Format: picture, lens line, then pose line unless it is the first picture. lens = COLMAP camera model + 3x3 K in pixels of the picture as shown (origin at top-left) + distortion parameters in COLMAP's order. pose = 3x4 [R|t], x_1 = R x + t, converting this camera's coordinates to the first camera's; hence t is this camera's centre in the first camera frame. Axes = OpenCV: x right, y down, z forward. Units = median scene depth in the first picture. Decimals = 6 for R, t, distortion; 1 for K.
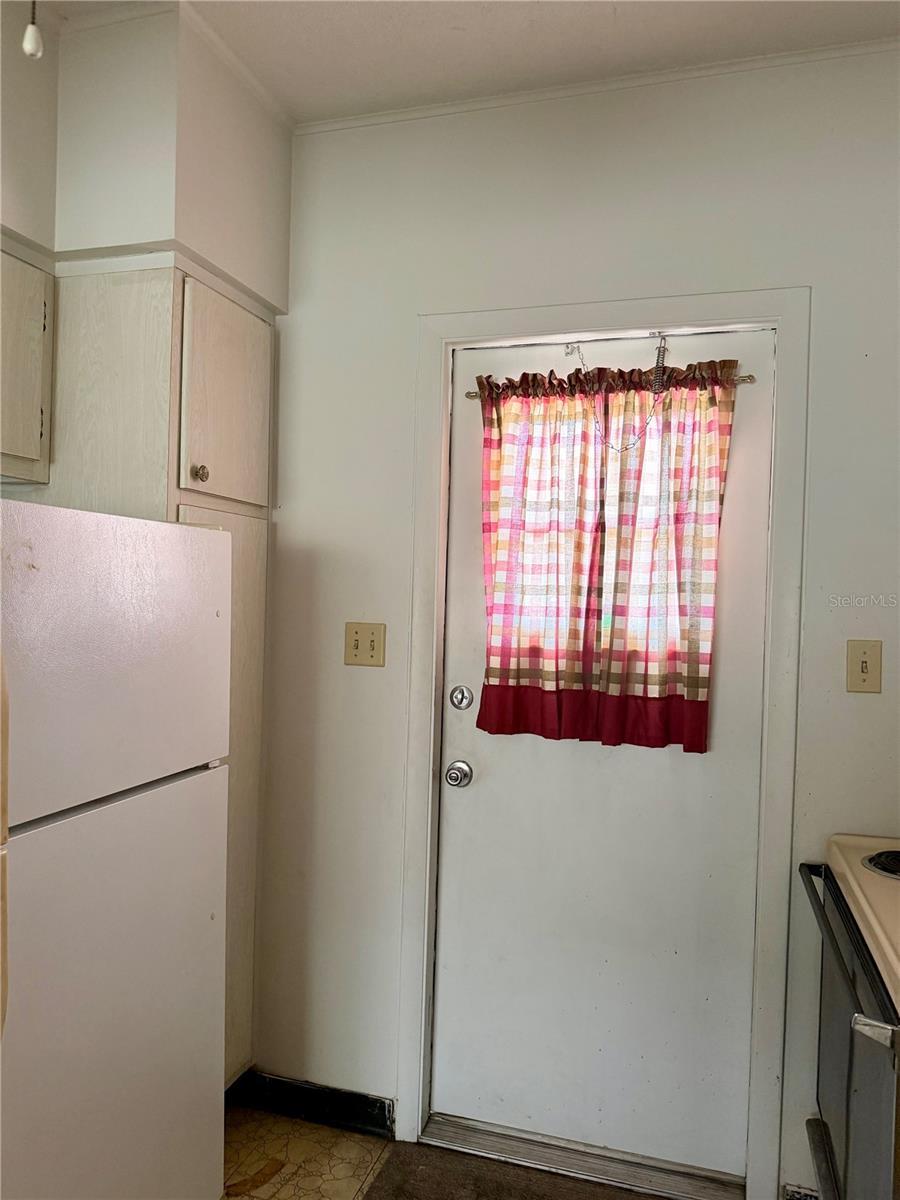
lens RADIAL K [[840.6, 0, 447.3], [0, 840.6, 623.6], [0, 0, 1]] dist [0.133005, -0.171048]
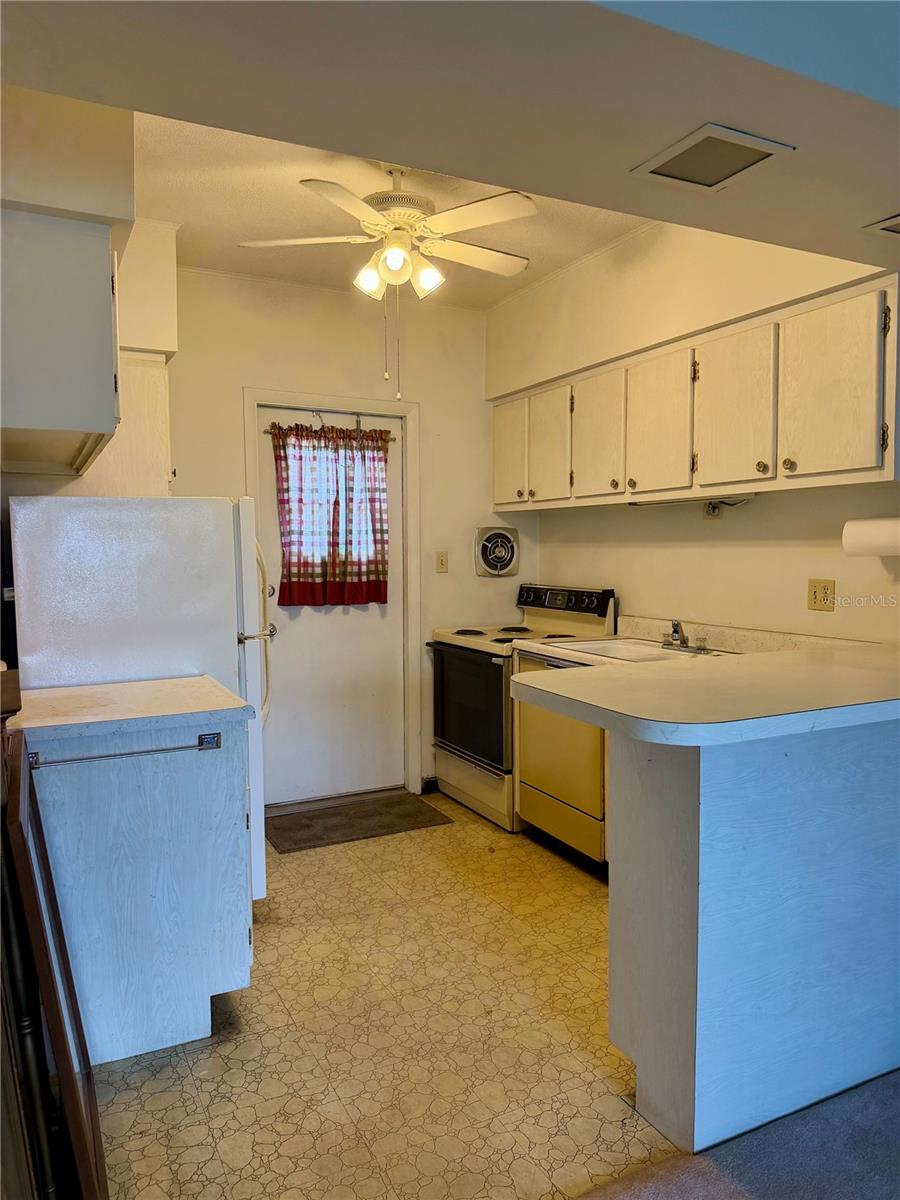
lens RADIAL K [[837.6, 0, 450.9], [0, 837.6, 604.7], [0, 0, 1]] dist [0.155753, -0.275081]
pose [[0.719371, -0.077887, 0.690246, -1.078798], [0.040066, 0.996692, 0.070709, 0.001960], [-0.693470, -0.023211, 0.720112, -0.710126]]
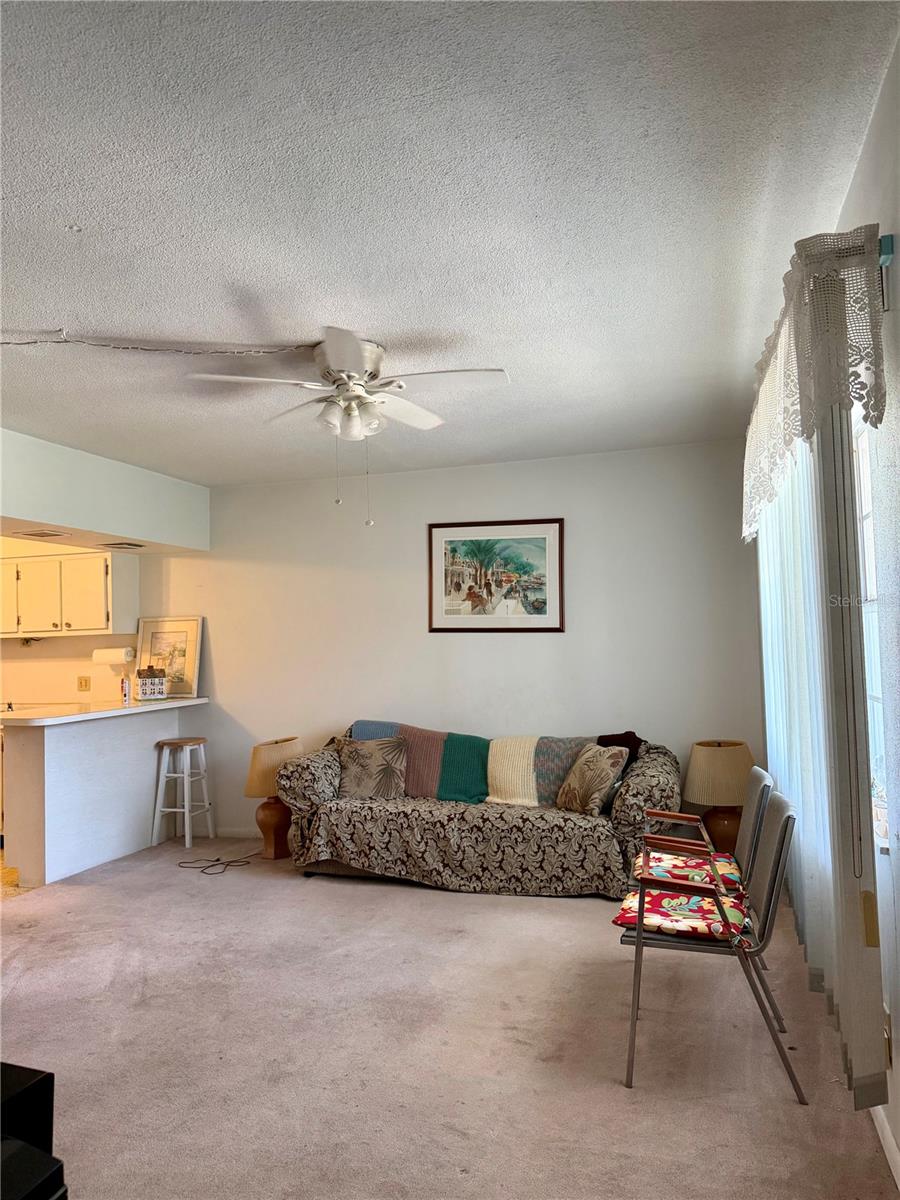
lens RADIAL K [[842.3, 0, 443.4], [0, 842.3, 600.5], [0, 0, 1]] dist [0.157279, -0.312299]
pose [[-0.007113, 0.022084, 0.999731, -2.818588], [0.048850, 0.998570, -0.021710, -0.059179], [-0.998781, 0.048682, -0.008182, -1.421362]]
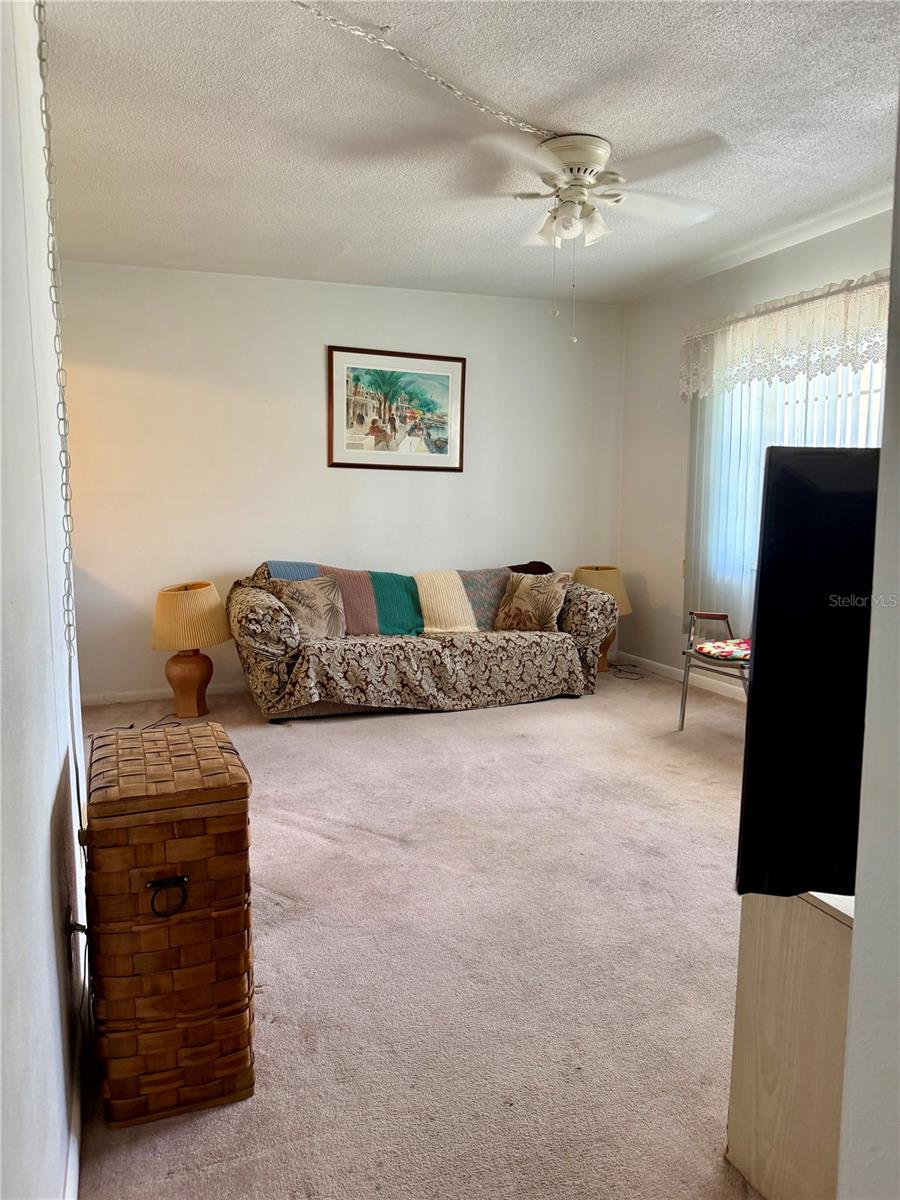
lens RADIAL K [[840.5, 0, 449.0], [0, 840.5, 605.3], [0, 0, 1]] dist [0.158656, -0.312942]
pose [[-0.618146, -0.127583, 0.775641, -2.339563], [0.004791, 0.986111, 0.166021, -0.026647], [-0.786049, 0.106341, -0.608949, -0.006159]]
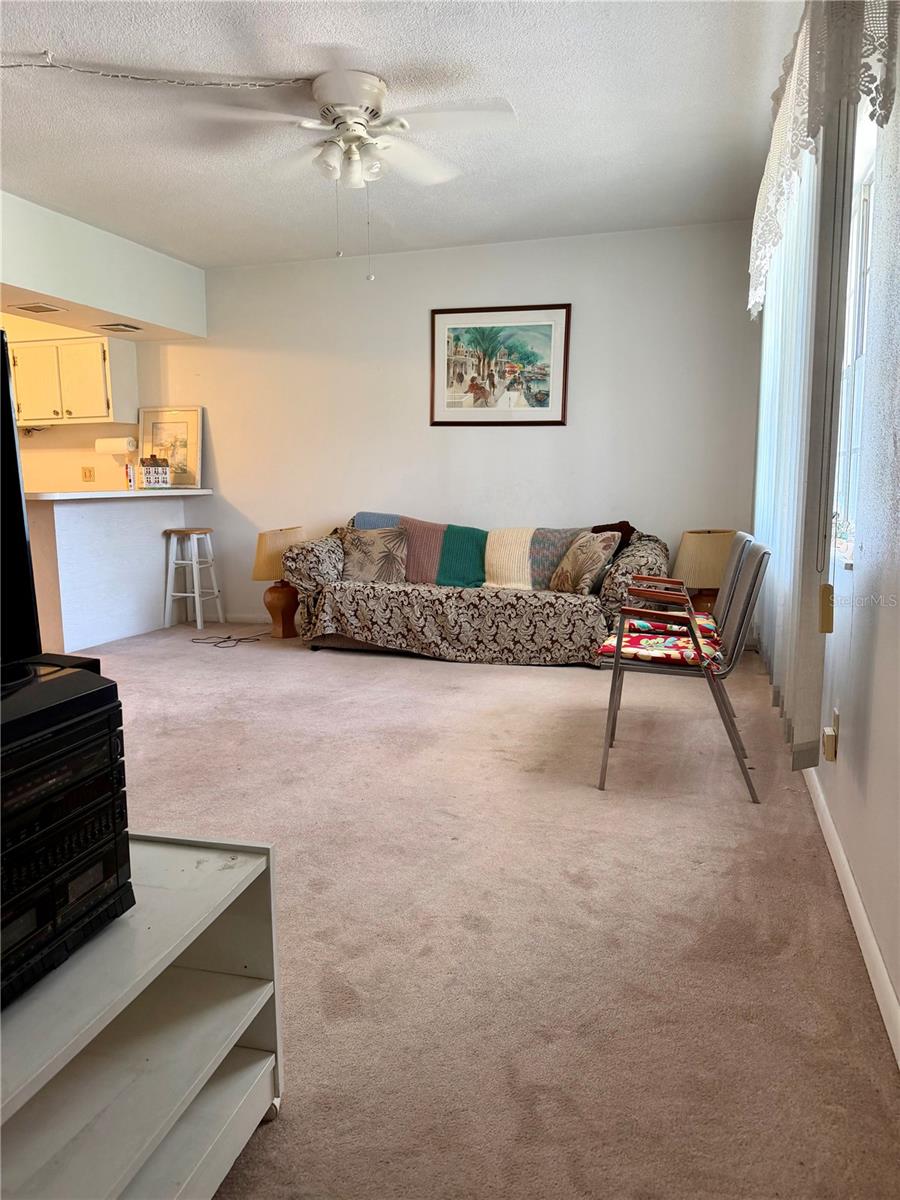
lens RADIAL K [[838.0, 0, 450.2], [0, 838.0, 607.2], [0, 0, 1]] dist [0.174171, -0.385777]
pose [[-0.012503, -0.175142, 0.984464, -2.878633], [0.031324, 0.983989, 0.175455, 0.089108], [-0.999431, 0.033031, -0.006817, -1.417833]]
